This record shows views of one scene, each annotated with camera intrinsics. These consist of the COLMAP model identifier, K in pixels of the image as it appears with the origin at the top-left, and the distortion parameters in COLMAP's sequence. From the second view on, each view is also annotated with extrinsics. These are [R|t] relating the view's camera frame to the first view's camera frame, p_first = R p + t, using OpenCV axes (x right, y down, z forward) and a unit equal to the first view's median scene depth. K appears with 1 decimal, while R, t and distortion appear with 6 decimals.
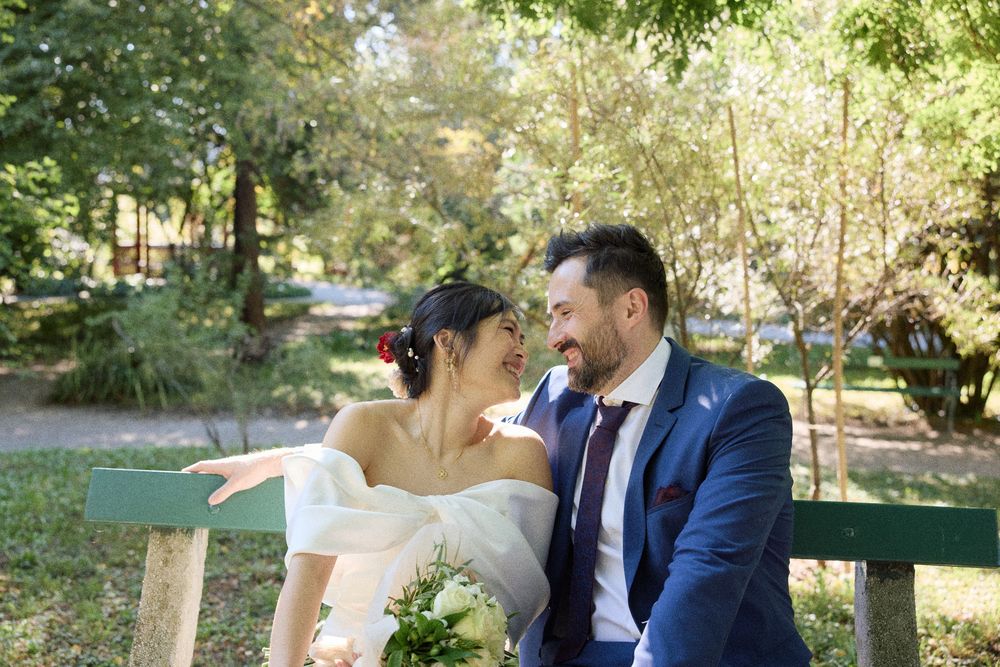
lens RADIAL K [[1091.9, 0, 500.0], [0, 1091.9, 333.5], [0, 0, 1]] dist [0.028717, 0.051009]
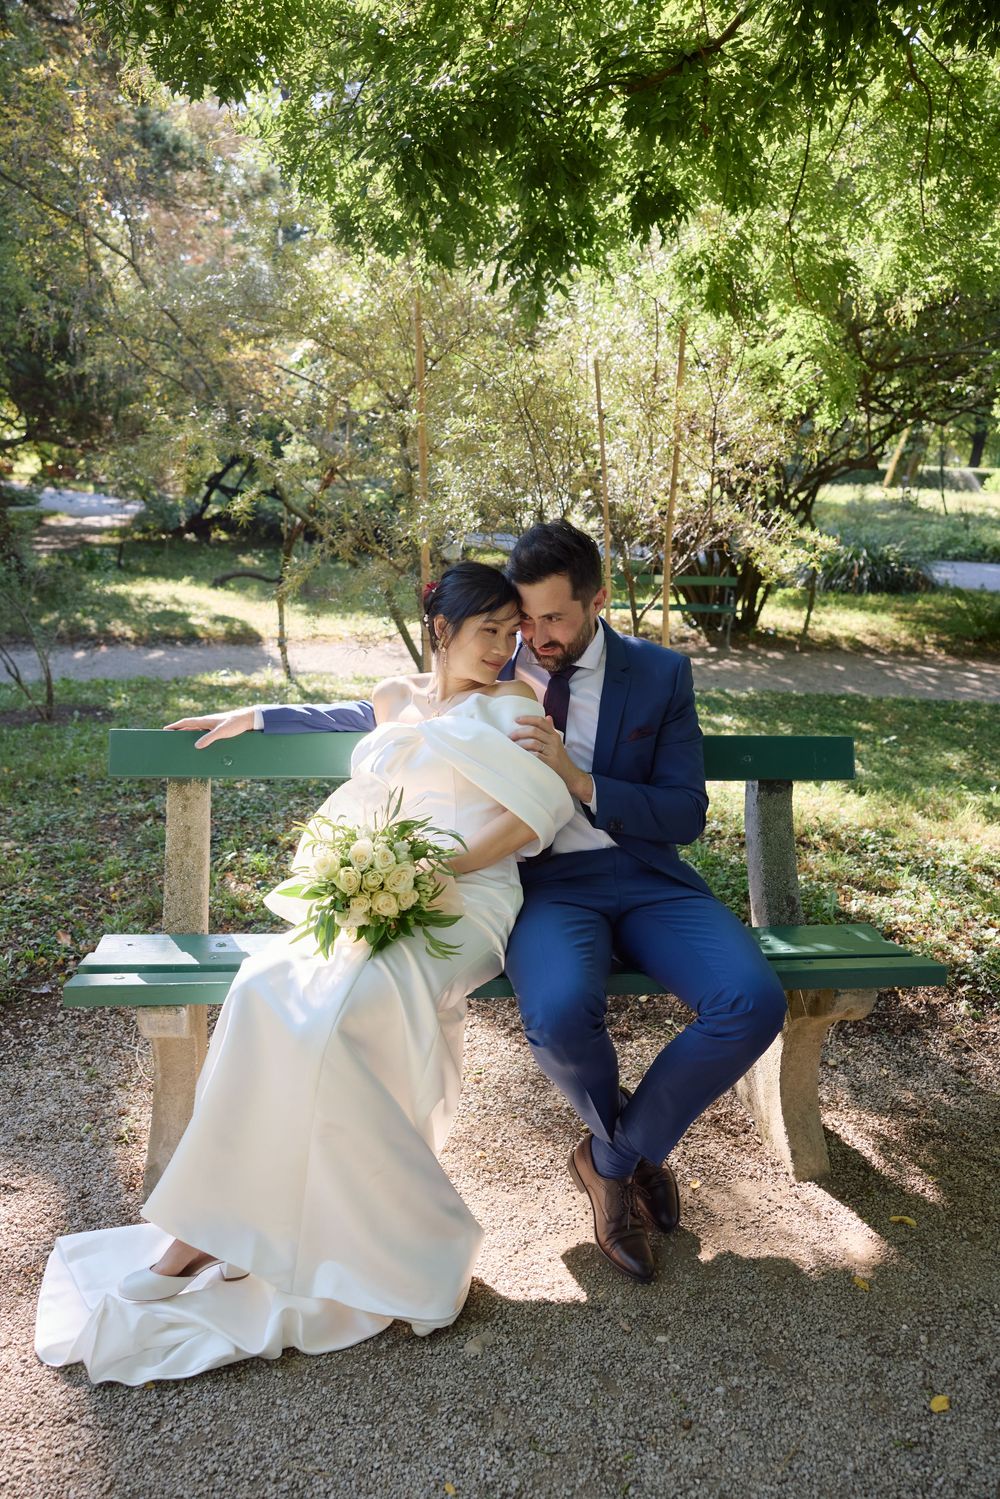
lens RADIAL K [[1141.5, 0, 500.0], [0, 1141.5, 749.5], [0, 0, 1]] dist [0.043083, 0.000824]
pose [[0.978770, -0.039760, 0.201066, -0.082565], [0.003709, 0.984279, 0.176583, -0.023379], [-0.204926, -0.172089, 0.963530, -0.080166]]
